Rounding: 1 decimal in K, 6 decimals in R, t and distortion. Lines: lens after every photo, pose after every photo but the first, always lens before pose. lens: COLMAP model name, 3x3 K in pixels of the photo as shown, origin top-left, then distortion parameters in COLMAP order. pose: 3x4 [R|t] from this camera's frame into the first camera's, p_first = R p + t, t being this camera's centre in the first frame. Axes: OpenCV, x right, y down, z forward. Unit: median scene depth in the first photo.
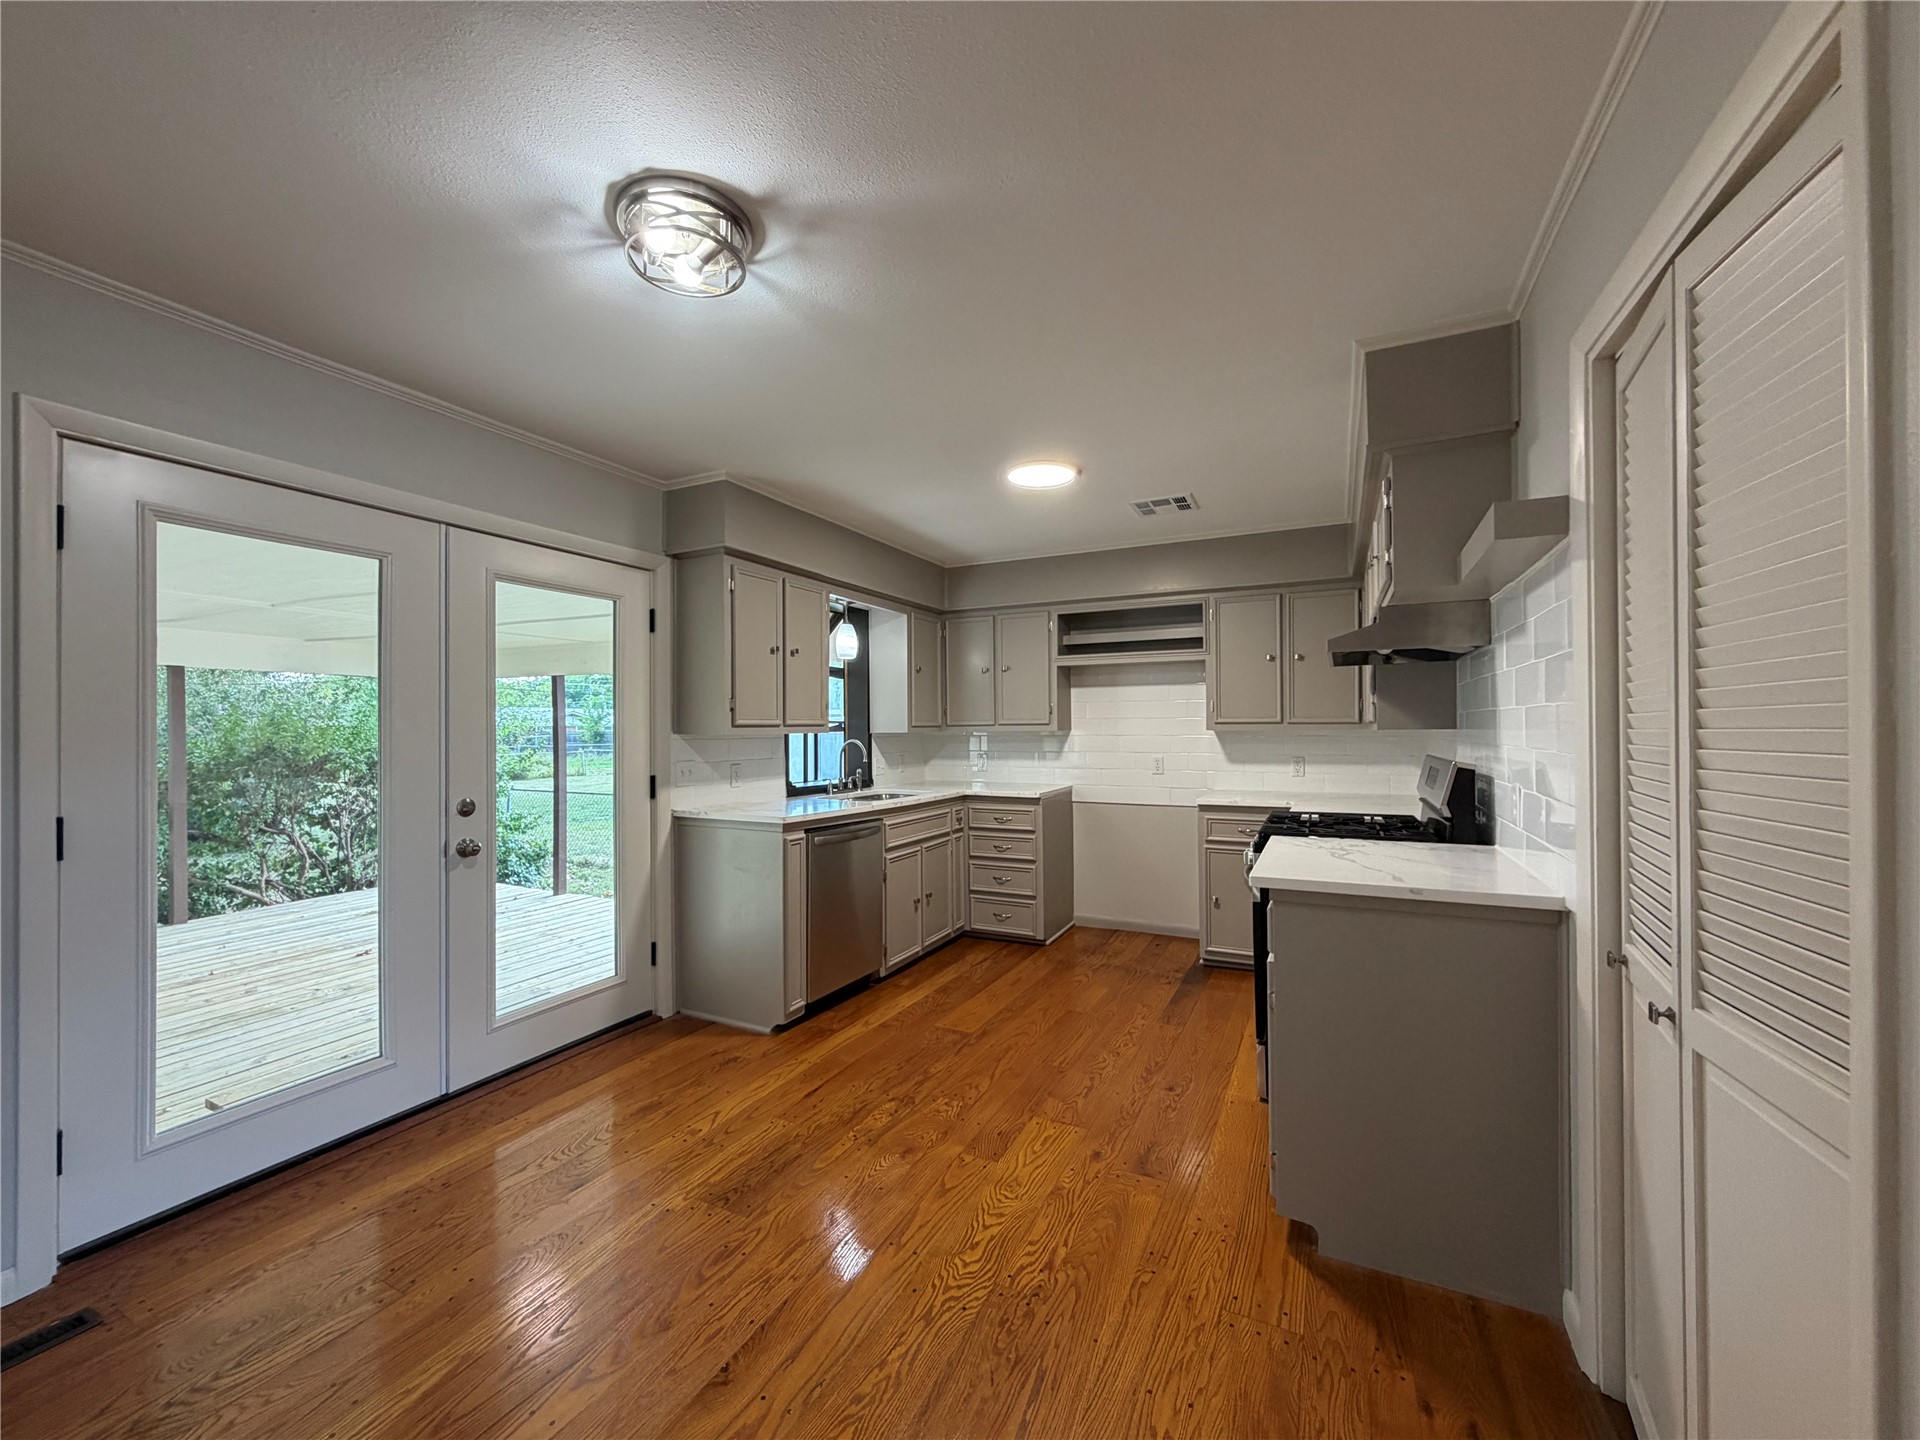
lens RADIAL K [[768.4, 0, 967.7], [0, 768.4, 720.8], [0, 0, 1]] dist [-0.004997, 0.000708]
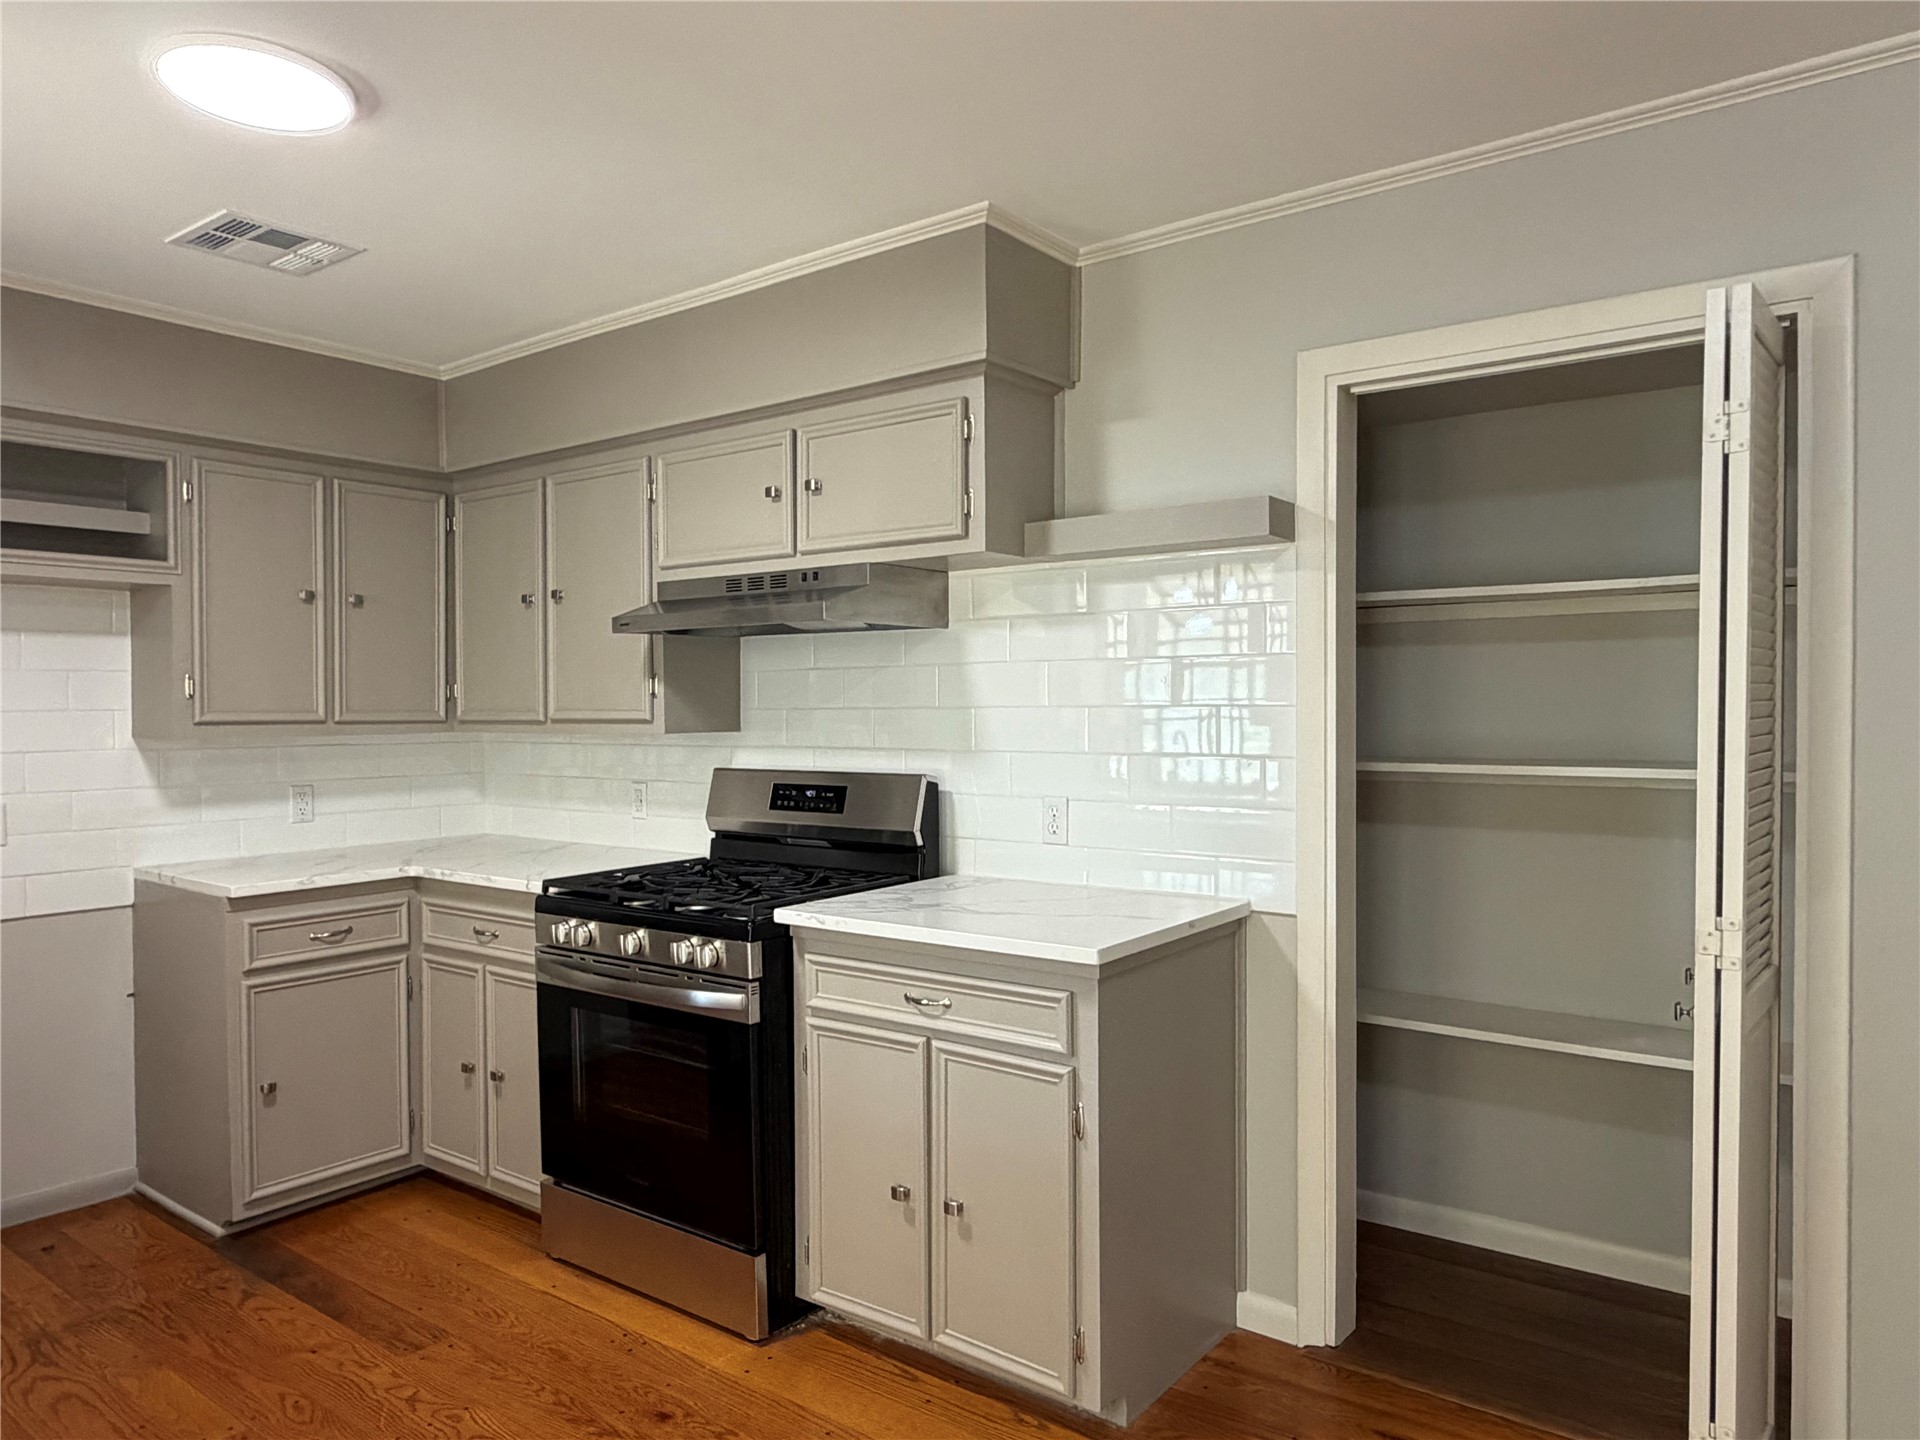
lens RADIAL K [[1258.9, 0, 957.4], [0, 1258.9, 721.5], [0, 0, 1]] dist [-0.001527, -0.001195]
pose [[0.203037, -0.005197, 0.979157, -0.358150], [-0.005292, 0.999965, 0.006405, -0.005261], [-0.979157, -0.006482, 0.203002, 0.412959]]
